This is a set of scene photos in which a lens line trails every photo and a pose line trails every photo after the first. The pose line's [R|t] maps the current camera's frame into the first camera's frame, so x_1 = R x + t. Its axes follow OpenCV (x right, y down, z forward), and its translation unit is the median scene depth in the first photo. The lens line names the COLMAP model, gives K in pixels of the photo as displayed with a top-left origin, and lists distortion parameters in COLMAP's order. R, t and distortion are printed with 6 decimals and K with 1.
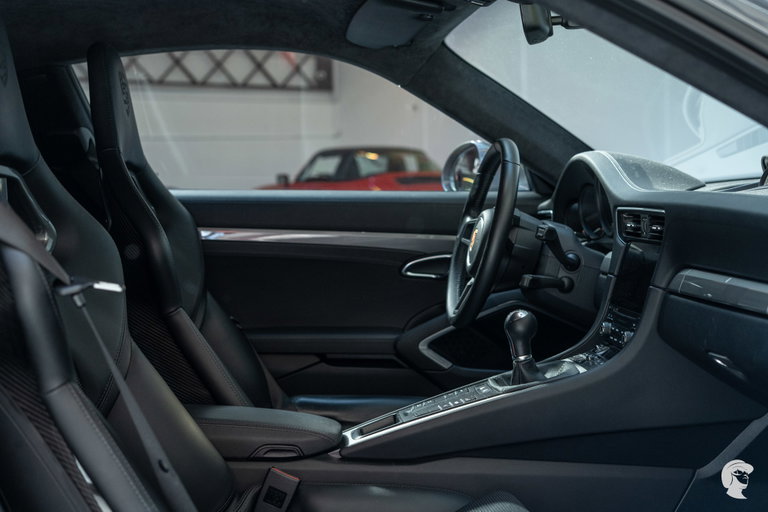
lens RADIAL K [[1181.7, 0, 380.3], [0, 1181.7, 258.9], [0, 0, 1]] dist [-0.033339, 0.000000]
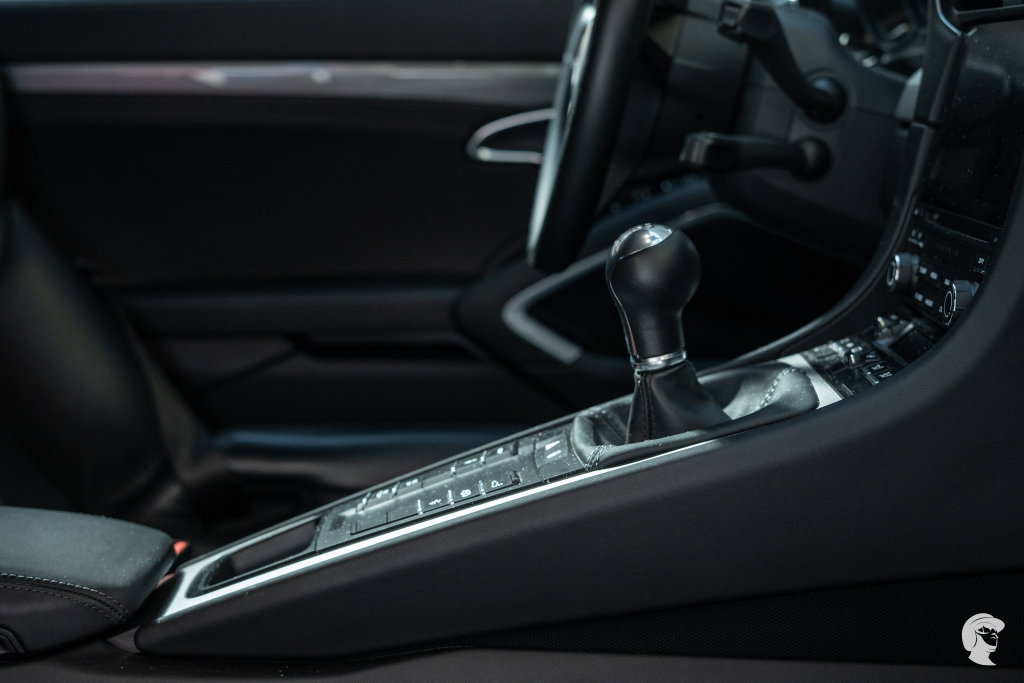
lens RADIAL K [[1575.6, 0, 519.5], [0, 1575.6, 339.7], [0, 0, 1]] dist [-0.033339, 0.000000]
pose [[0.995995, -0.020115, -0.087115, 0.116988], [0.029281, 0.994015, 0.105251, 0.026191], [0.084477, -0.107380, 0.990623, 0.518839]]
